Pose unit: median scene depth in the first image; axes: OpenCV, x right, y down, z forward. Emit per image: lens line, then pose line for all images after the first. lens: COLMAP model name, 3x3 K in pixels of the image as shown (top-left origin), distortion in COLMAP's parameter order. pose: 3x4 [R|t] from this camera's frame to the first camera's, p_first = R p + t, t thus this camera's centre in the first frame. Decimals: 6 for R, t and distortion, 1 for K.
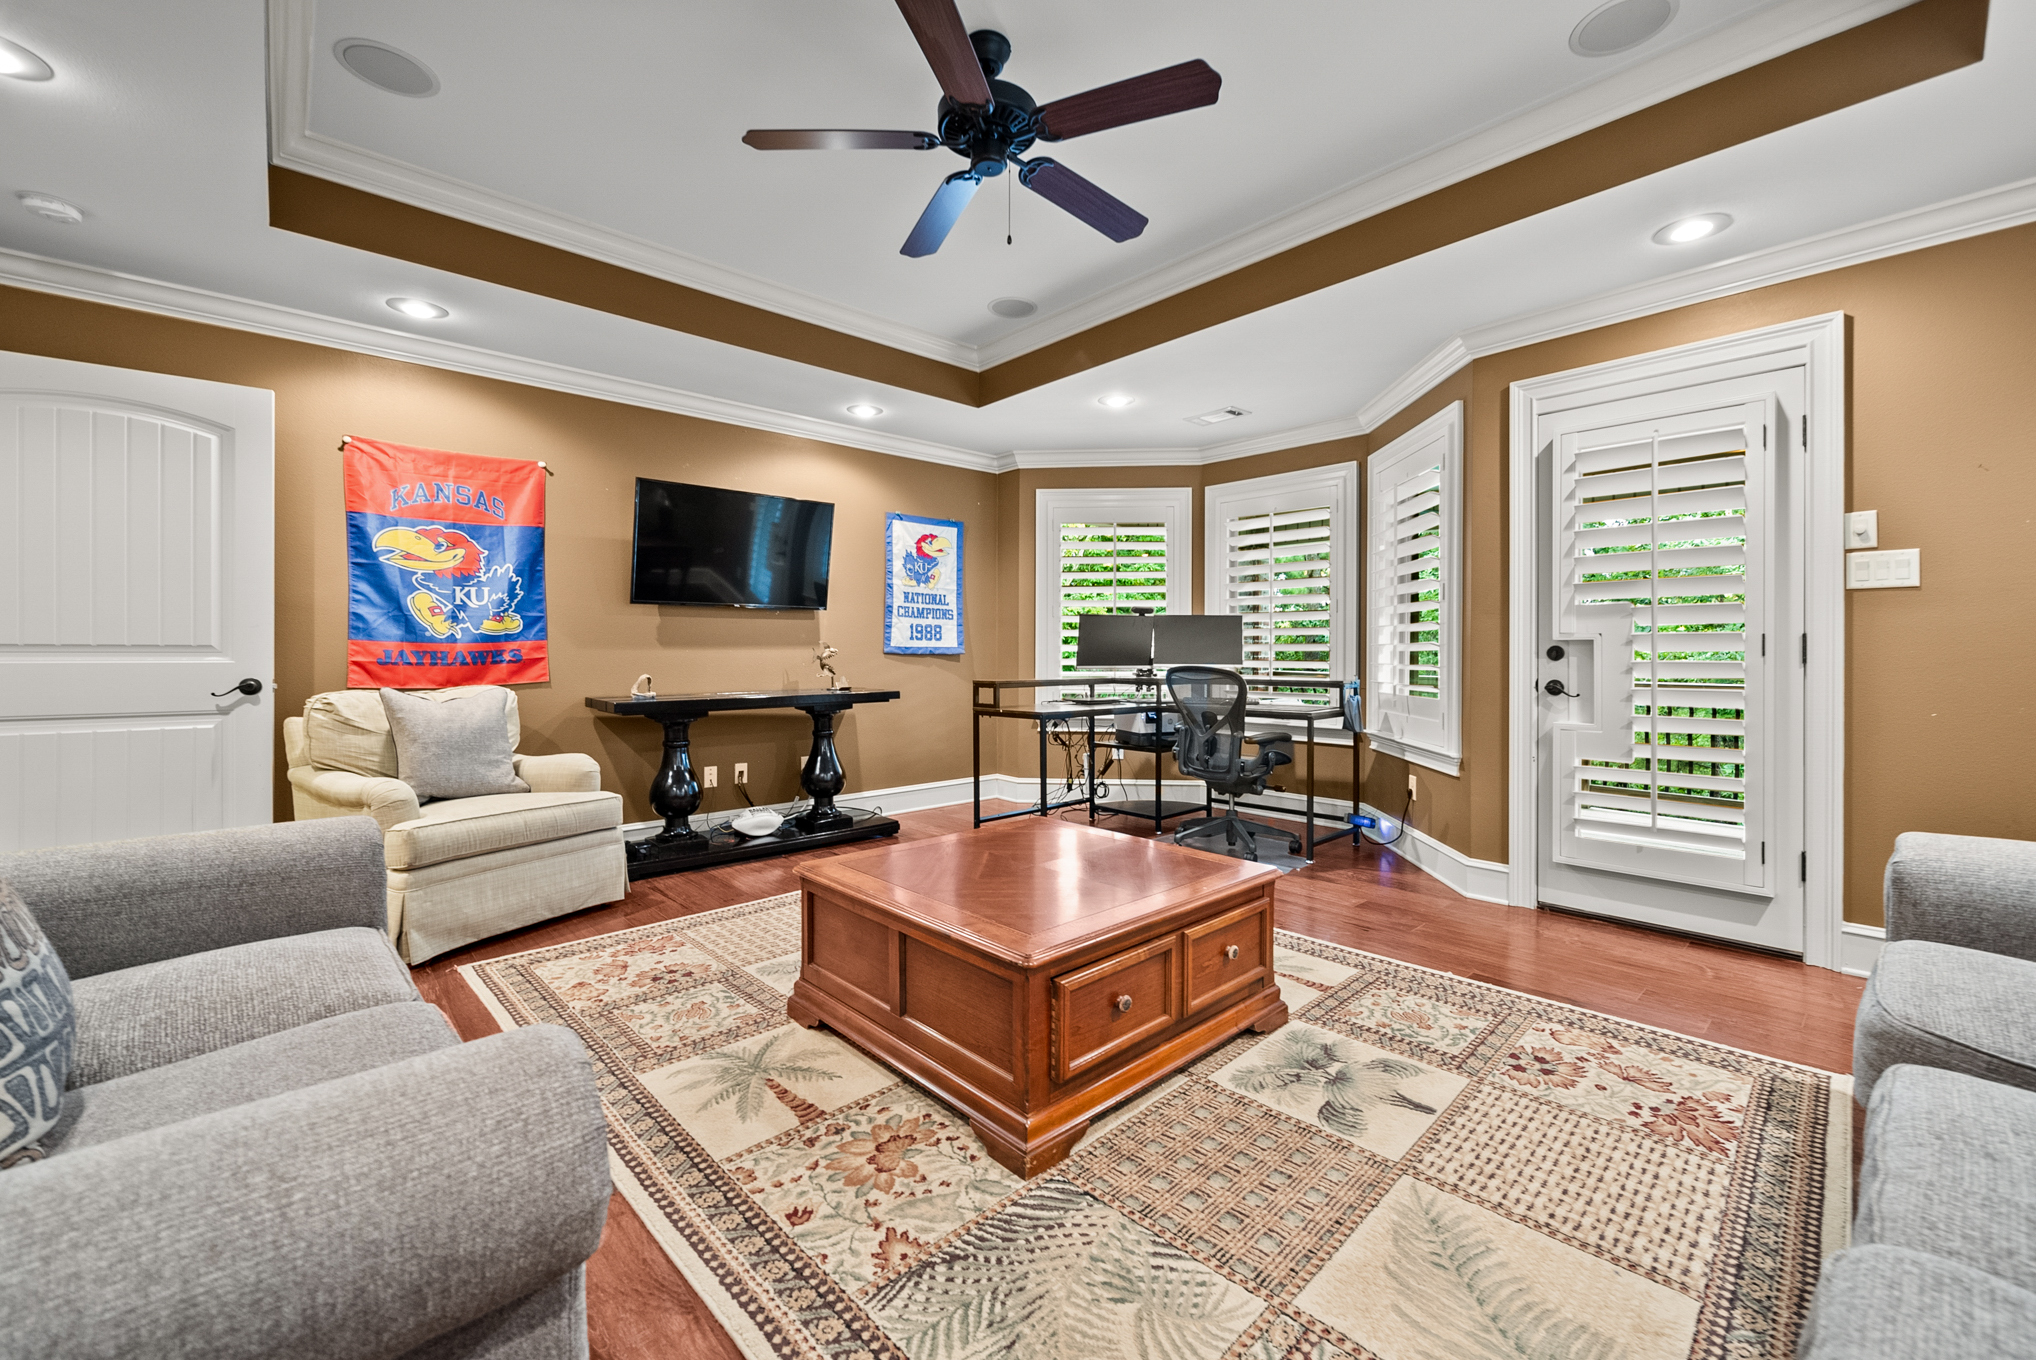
lens RADIAL K [[819.2, 0, 1037.3], [0, 819.2, 650.0], [0, 0, 1]] dist [-0.001543, 0.000243]
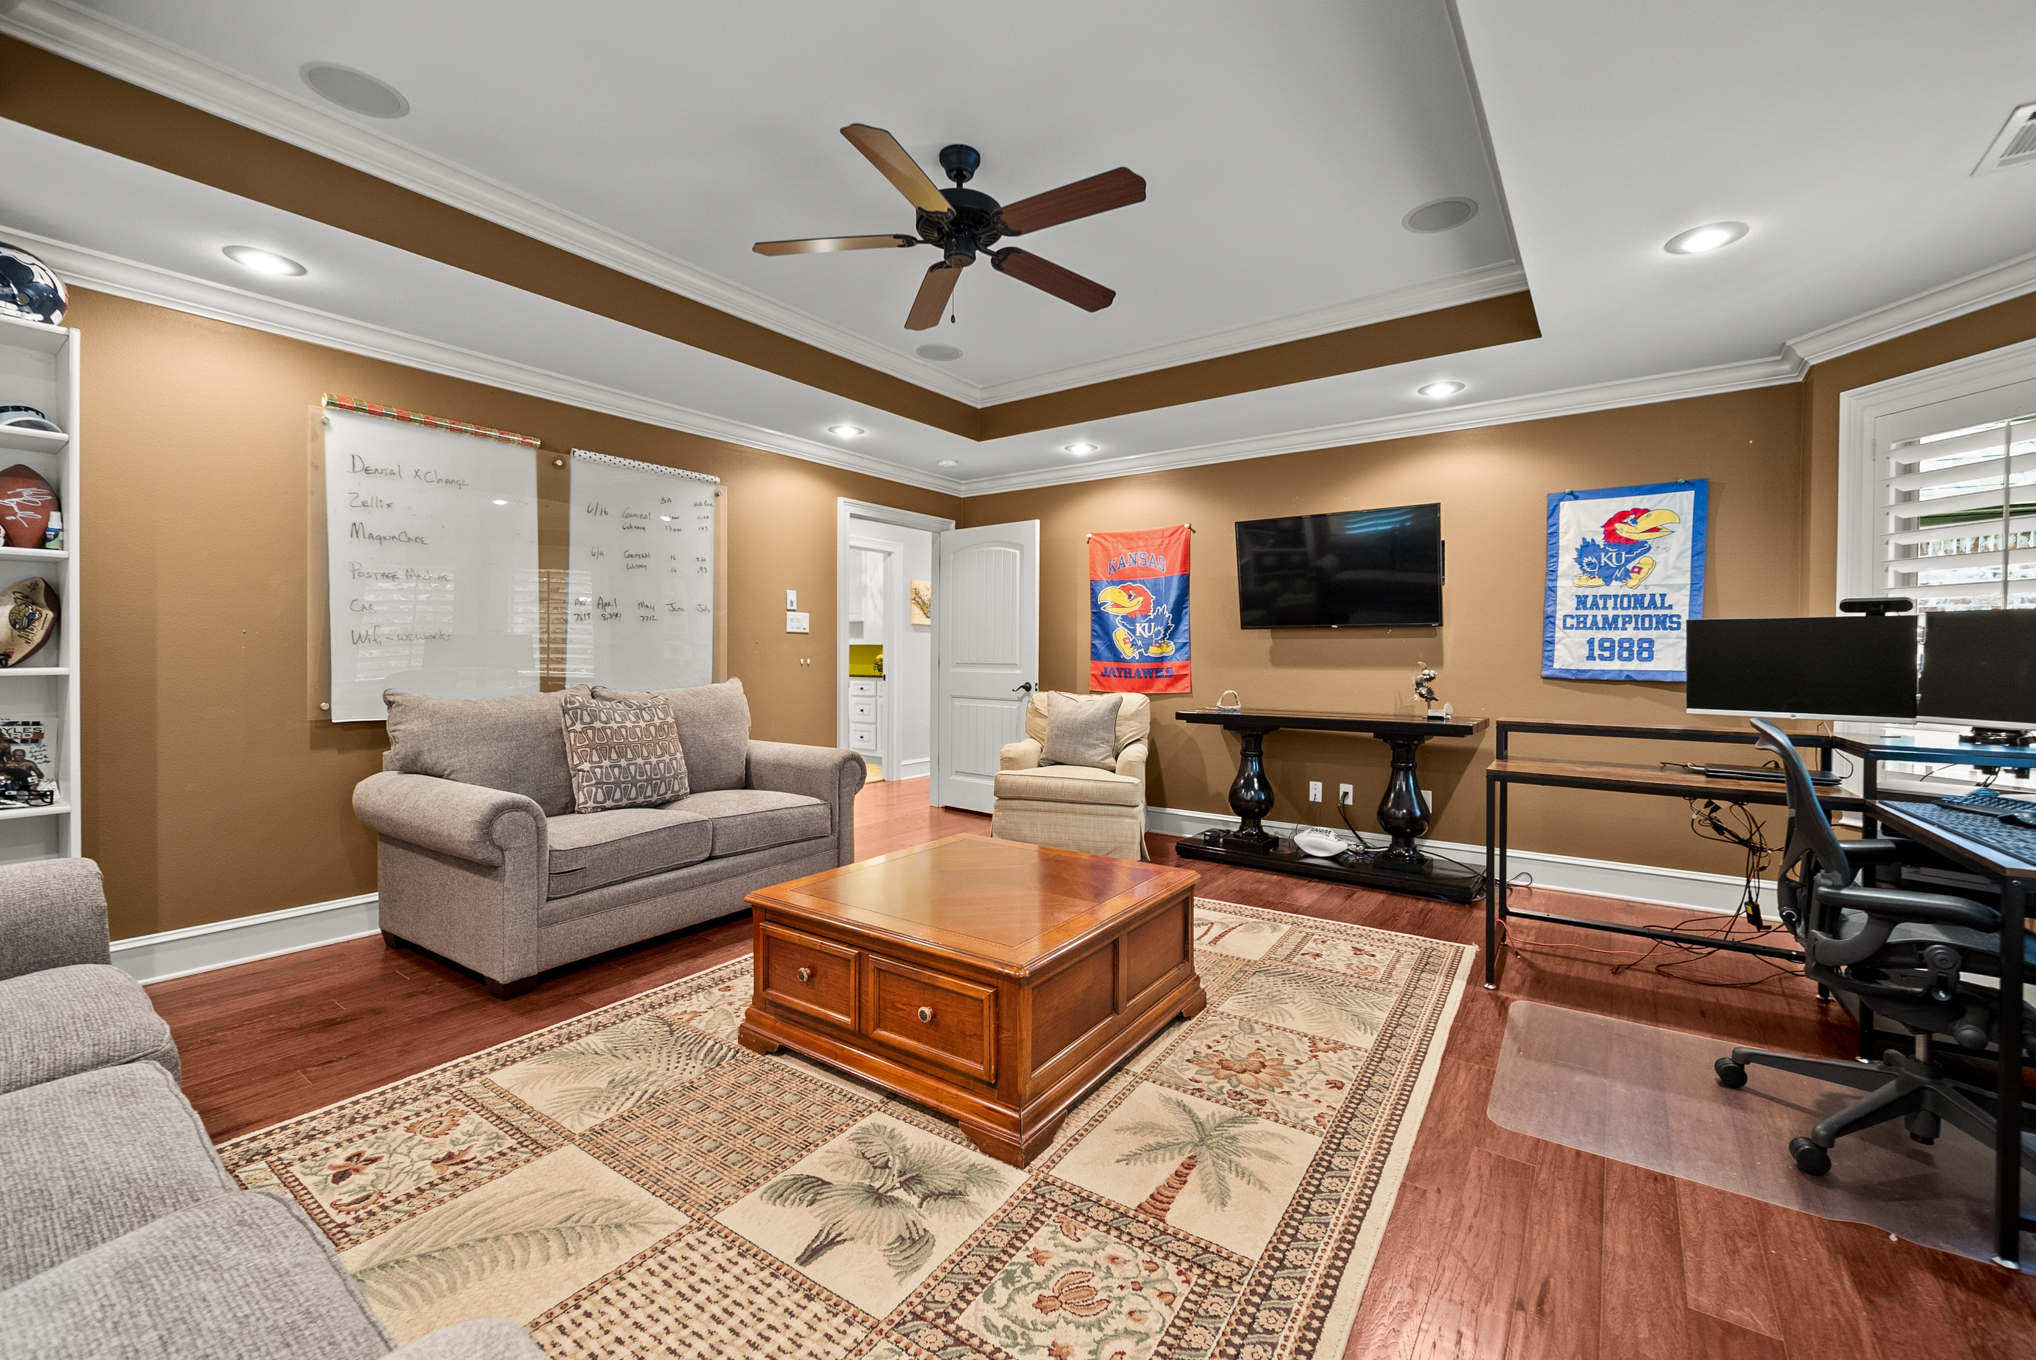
lens RADIAL K [[819.2, 0, 1037.3], [0, 819.2, 650.0], [0, 0, 1]] dist [-0.001543, 0.000243]
pose [[0.206645, -0.005412, -0.978401, 0.670001], [-0.005291, 0.999964, -0.006648, -0.020285], [0.978402, 0.006550, 0.206609, 0.532541]]
